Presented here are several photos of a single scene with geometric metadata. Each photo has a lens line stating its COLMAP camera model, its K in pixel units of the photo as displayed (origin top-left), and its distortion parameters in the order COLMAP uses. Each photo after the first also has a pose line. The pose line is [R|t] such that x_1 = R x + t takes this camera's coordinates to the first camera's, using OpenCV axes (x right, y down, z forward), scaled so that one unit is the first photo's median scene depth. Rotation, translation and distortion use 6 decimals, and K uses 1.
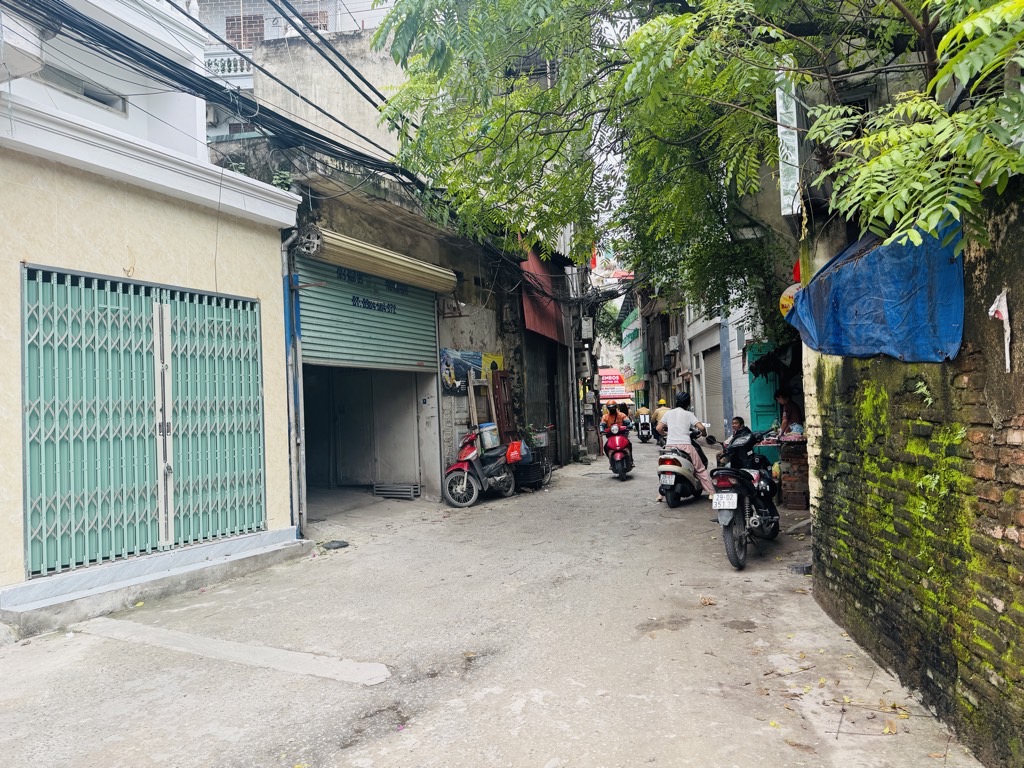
lens RADIAL K [[700.5, 0, 512.0], [0, 700.5, 384.0], [0, 0, 1]] dist [0.106814, -0.097292]
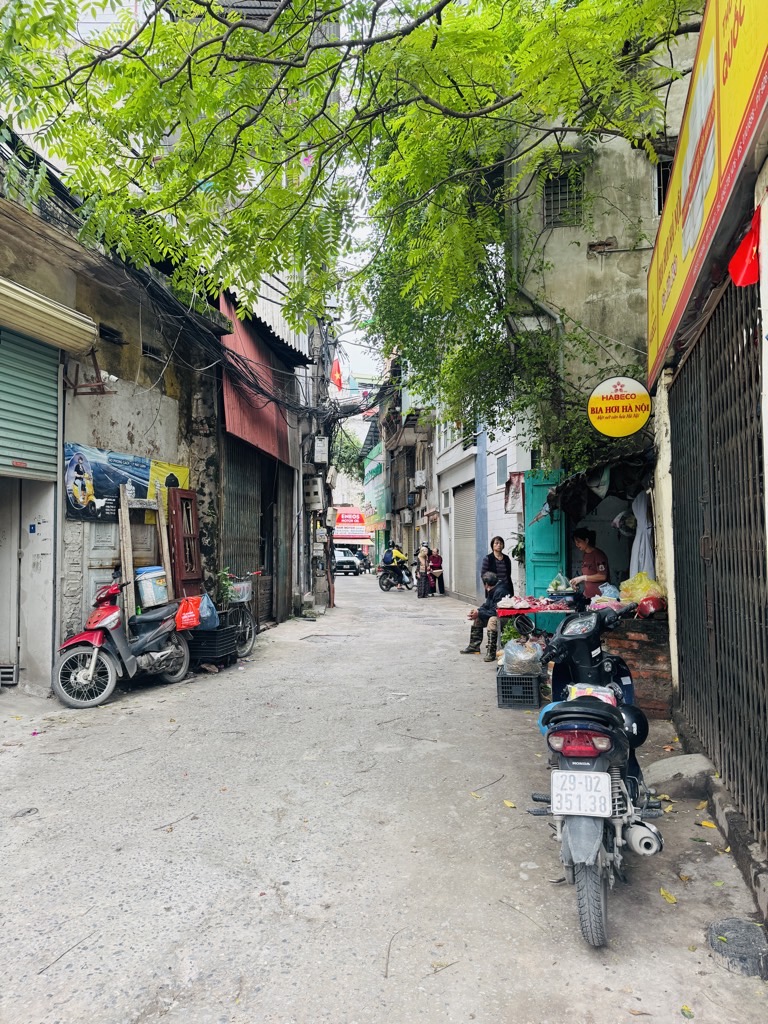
lens RADIAL K [[700.5, 0, 384.0], [0, 700.5, 512.0], [0, 0, 1]] dist [0.106814, -0.097292]
pose [[0.981951, 0.046010, 0.183452, 0.050099], [-0.043146, 0.998877, -0.019574, 0.007980], [-0.184147, 0.011305, 0.982834, 0.289468]]
